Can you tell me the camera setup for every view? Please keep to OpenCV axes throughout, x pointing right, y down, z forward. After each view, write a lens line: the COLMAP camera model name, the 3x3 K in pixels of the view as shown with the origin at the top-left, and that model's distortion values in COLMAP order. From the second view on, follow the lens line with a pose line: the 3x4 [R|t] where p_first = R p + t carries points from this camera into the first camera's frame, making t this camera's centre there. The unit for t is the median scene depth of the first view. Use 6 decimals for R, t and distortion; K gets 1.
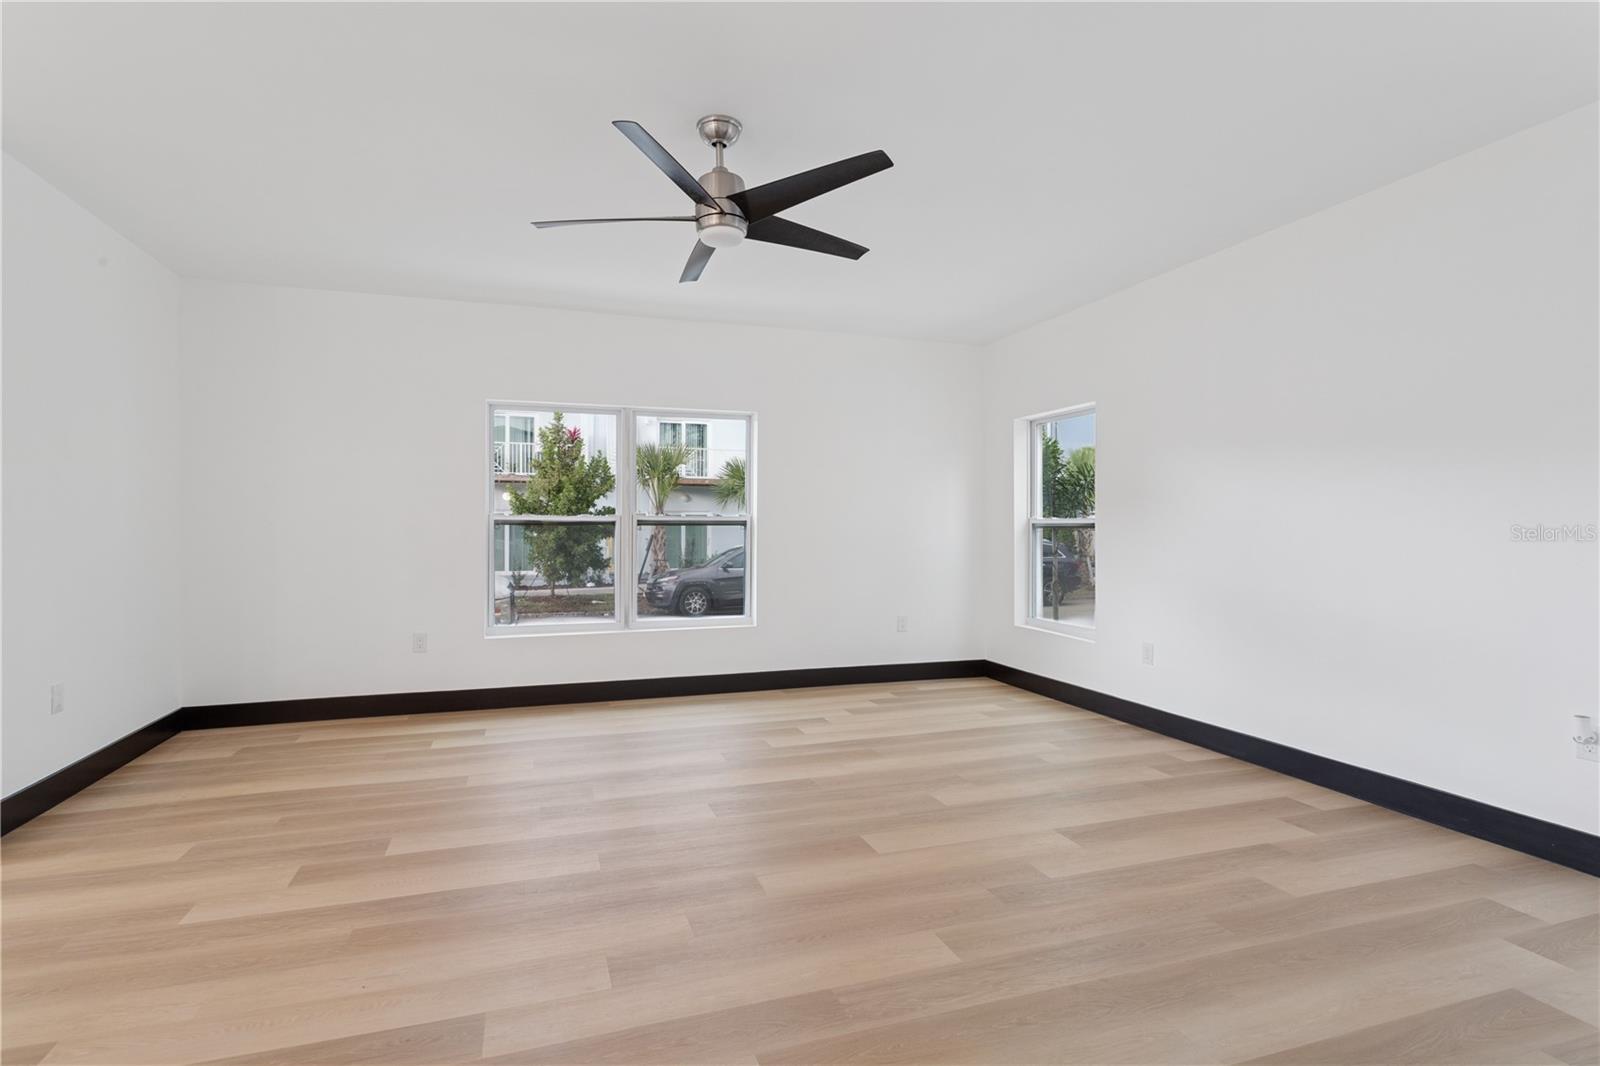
lens RADIAL K [[781.3, 0, 787.7], [0, 781.3, 534.8], [0, 0, 1]] dist [-0.001029, 0.000043]
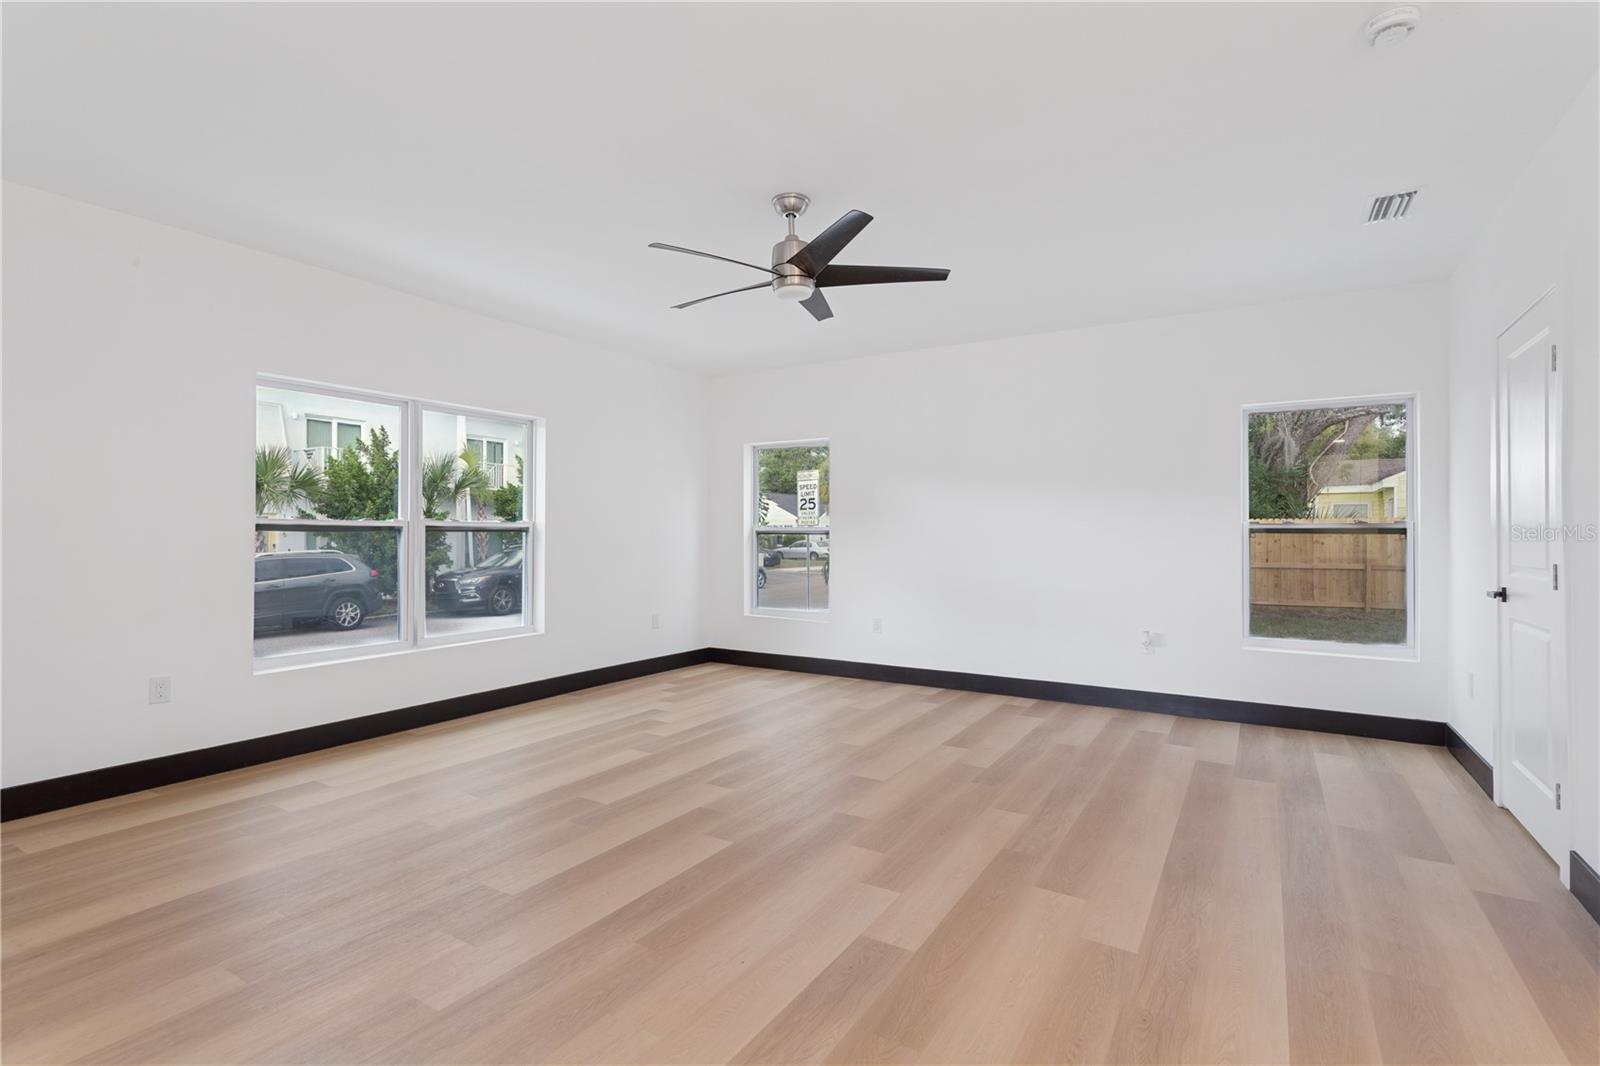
lens RADIAL K [[761.9, 0, 795.2], [0, 761.9, 526.4], [0, 0, 1]] dist [0.000930, 0.000258]
pose [[0.766204, 0.006003, 0.642569, -0.600470], [0.006079, 0.999844, -0.016590, -0.000635], [-0.642568, 0.016618, 0.766048, 0.074357]]
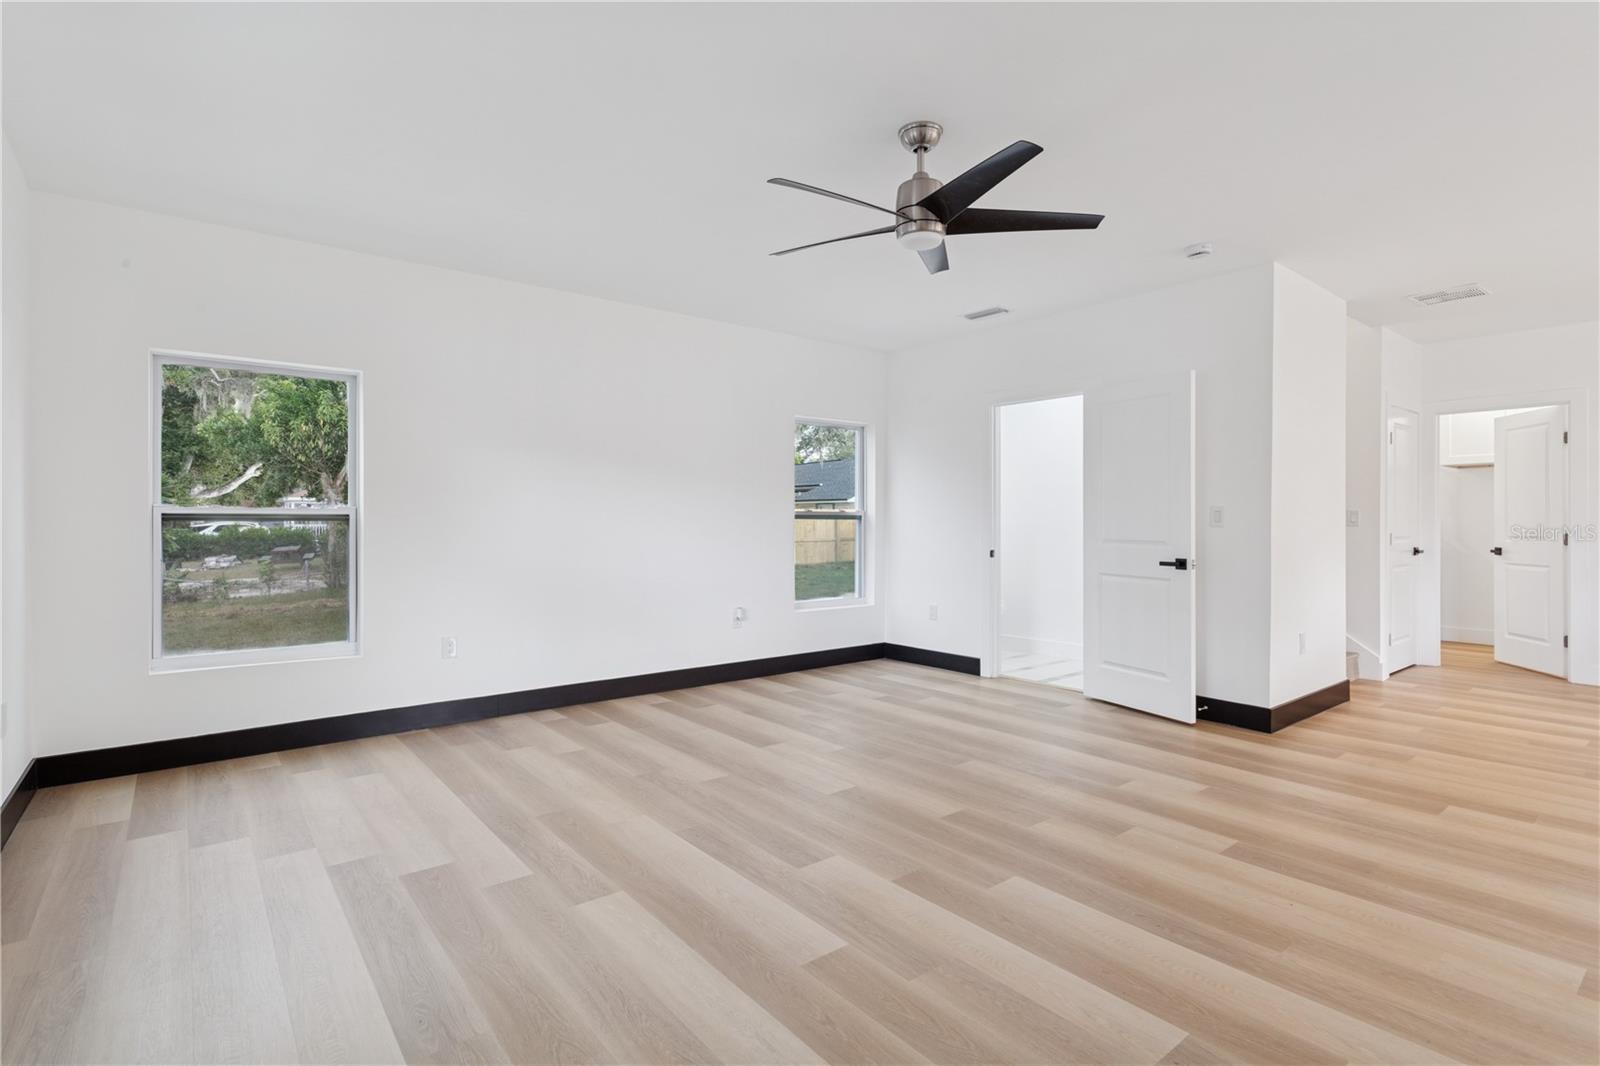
lens RADIAL K [[763.6, 0, 792.9], [0, 763.6, 527.9], [0, 0, 1]] dist [0.001295, -0.000049]
pose [[-0.340656, -0.007702, 0.940156, -0.714620], [0.009209, 0.999891, 0.011528, -0.011351], [-0.940143, 0.012585, -0.340548, 1.090759]]
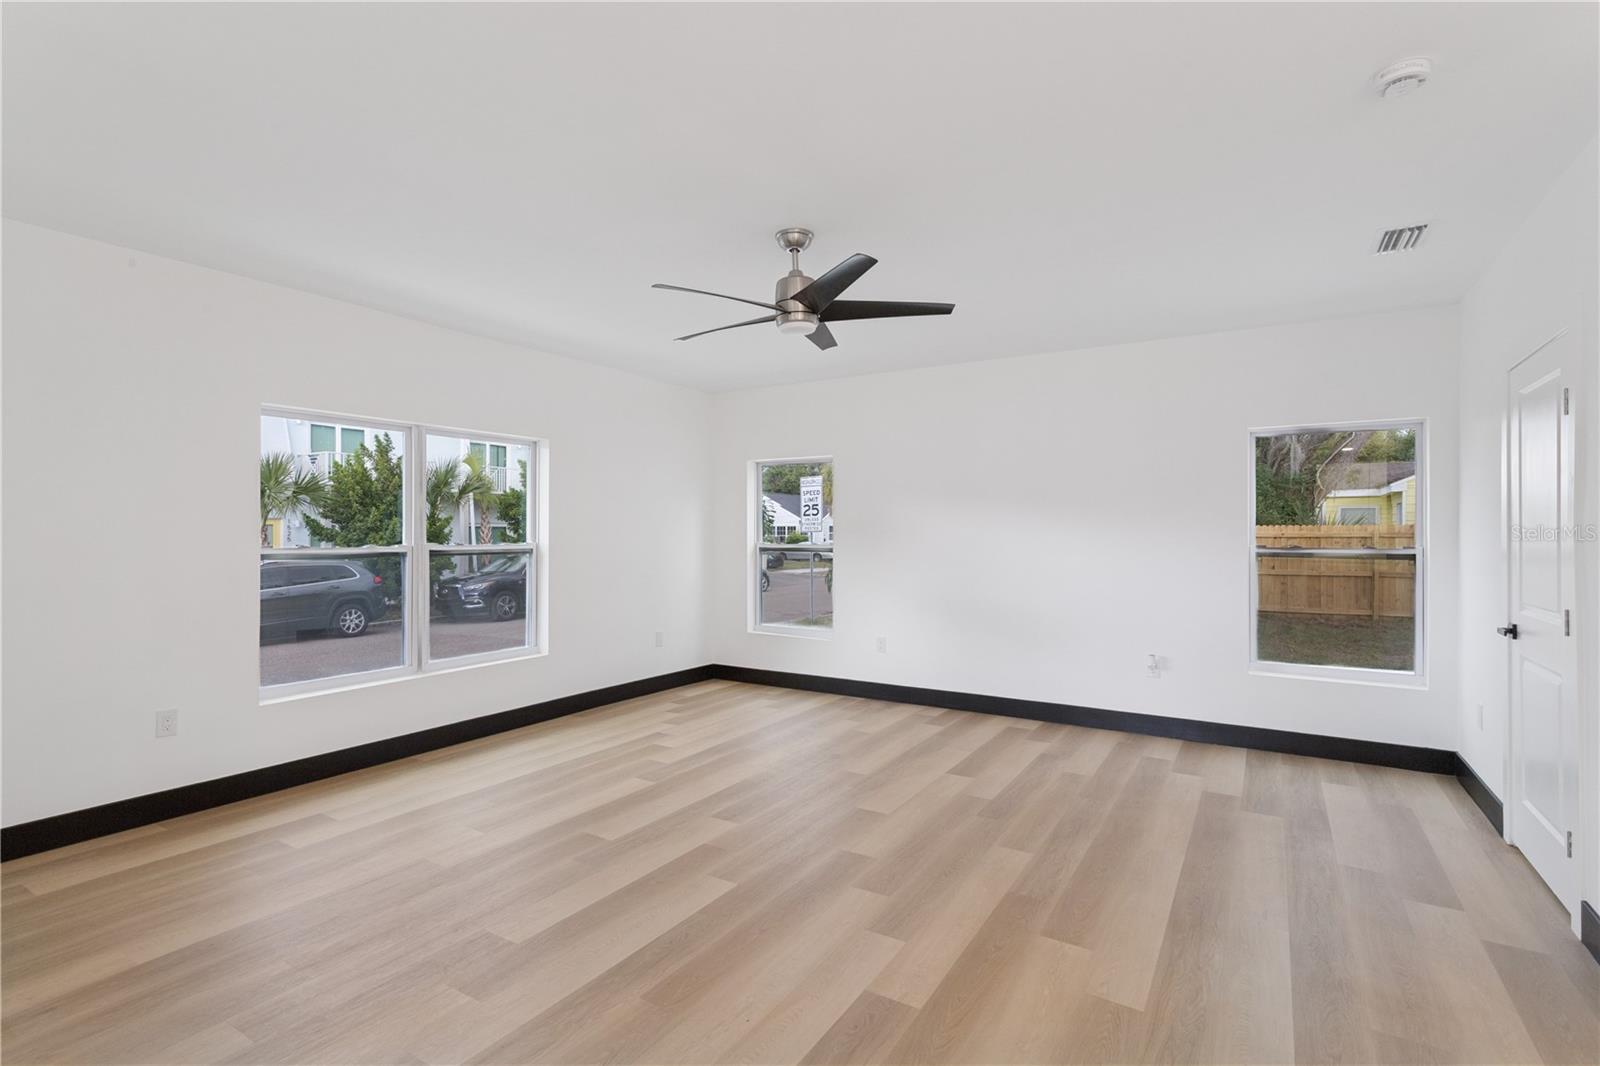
lens RADIAL K [[763.6, 0, 792.9], [0, 763.6, 527.9], [0, 0, 1]] dist [0.001295, -0.000049]
pose [[0.770804, 0.003302, 0.637064, -0.601174], [0.006712, 0.999889, -0.013303, -0.041942], [-0.637037, 0.014530, 0.770696, 0.074611]]
